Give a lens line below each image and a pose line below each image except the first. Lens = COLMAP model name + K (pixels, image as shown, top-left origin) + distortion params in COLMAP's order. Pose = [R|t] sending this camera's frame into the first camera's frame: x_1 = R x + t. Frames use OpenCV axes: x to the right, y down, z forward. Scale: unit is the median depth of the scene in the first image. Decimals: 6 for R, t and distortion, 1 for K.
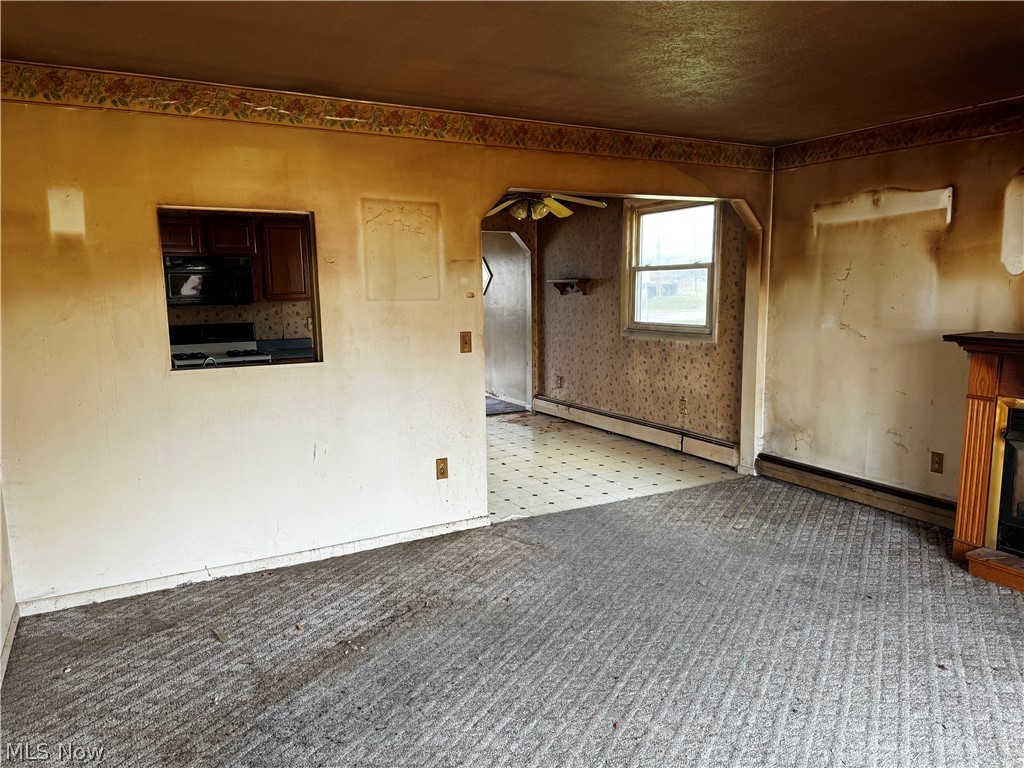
lens RADIAL K [[721.1, 0, 511.3], [0, 721.1, 386.3], [0, 0, 1]] dist [0.083383, -0.101457]
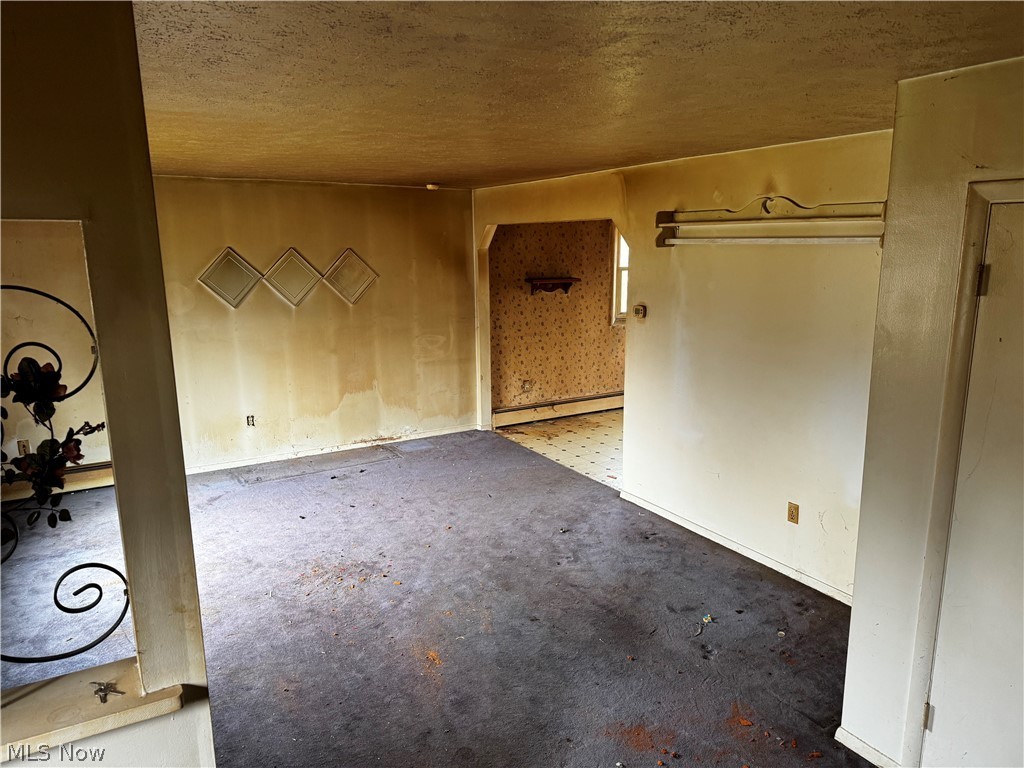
lens RADIAL K [[721.1, 0, 512.4], [0, 721.1, 384.2], [0, 0, 1]] dist [0.083383, -0.101457]
pose [[-0.040887, -0.198736, 0.979200, -0.915413], [0.133778, 0.970107, 0.202477, -0.215773], [-0.990168, 0.139274, -0.013078, 1.087389]]
